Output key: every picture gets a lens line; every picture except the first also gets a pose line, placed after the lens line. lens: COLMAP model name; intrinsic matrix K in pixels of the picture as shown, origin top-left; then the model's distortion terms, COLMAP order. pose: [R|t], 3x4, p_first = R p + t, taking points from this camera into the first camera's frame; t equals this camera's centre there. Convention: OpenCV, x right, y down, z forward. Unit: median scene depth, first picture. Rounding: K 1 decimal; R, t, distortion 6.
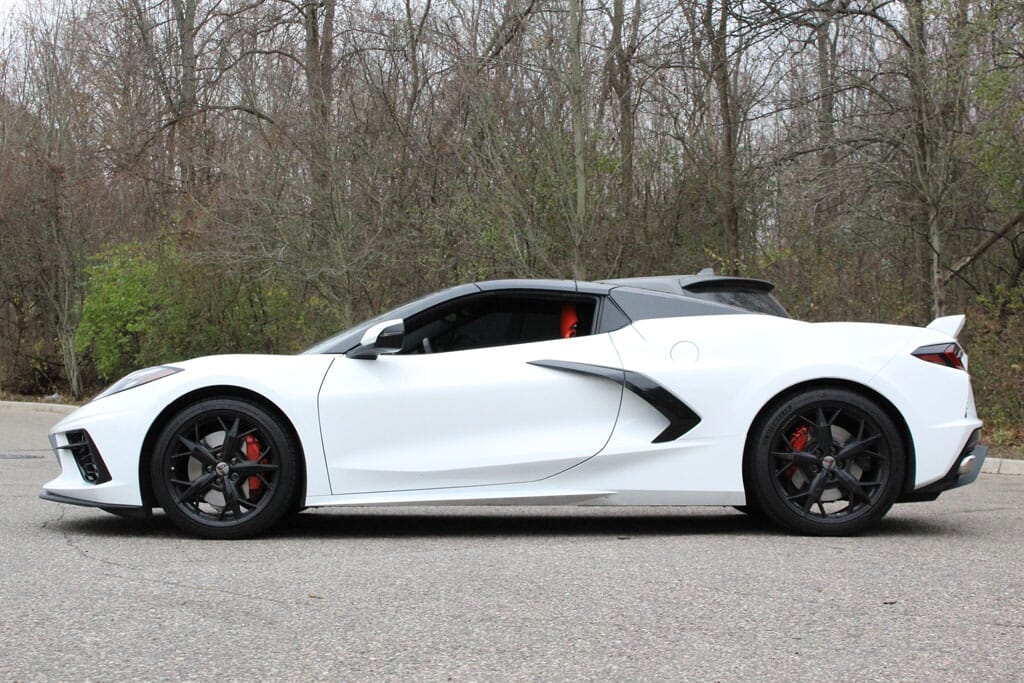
lens RADIAL K [[1717.3, 0, 488.5], [0, 1717.3, 373.3], [0, 0, 1]] dist [0.022875, 0.000000]
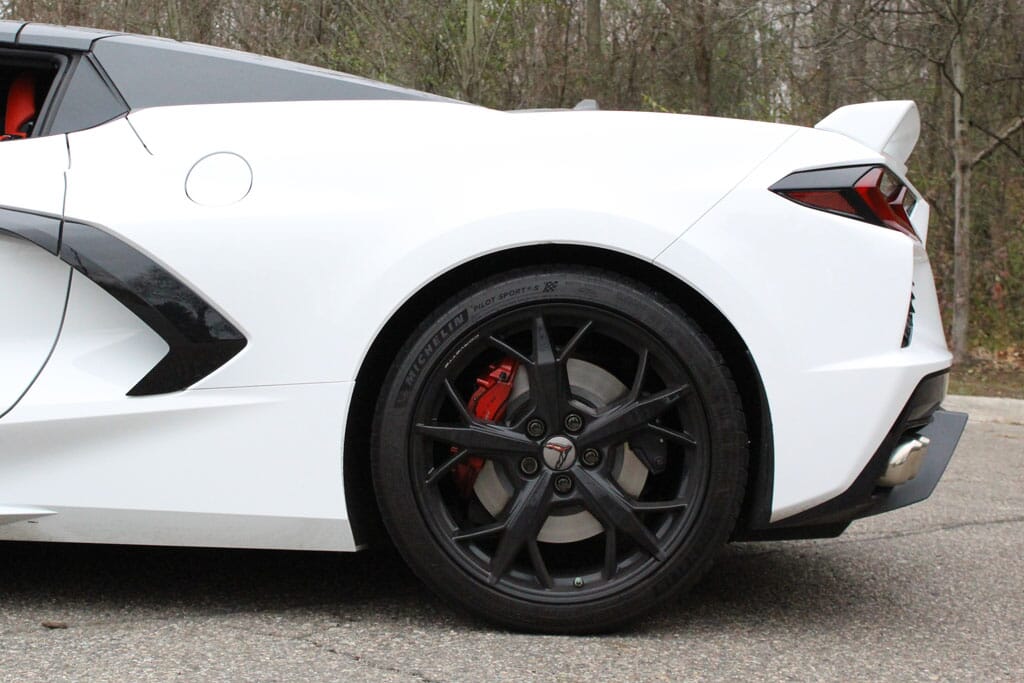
lens RADIAL K [[1580.4, 0, 514.4], [0, 1580.4, 312.1], [0, 0, 1]] dist [-0.041878, 0.000000]
pose [[0.998163, 0.015968, -0.058445, 0.189014], [-0.014878, 0.999708, 0.019046, 0.010720], [0.058732, -0.018142, 0.998109, 0.567826]]
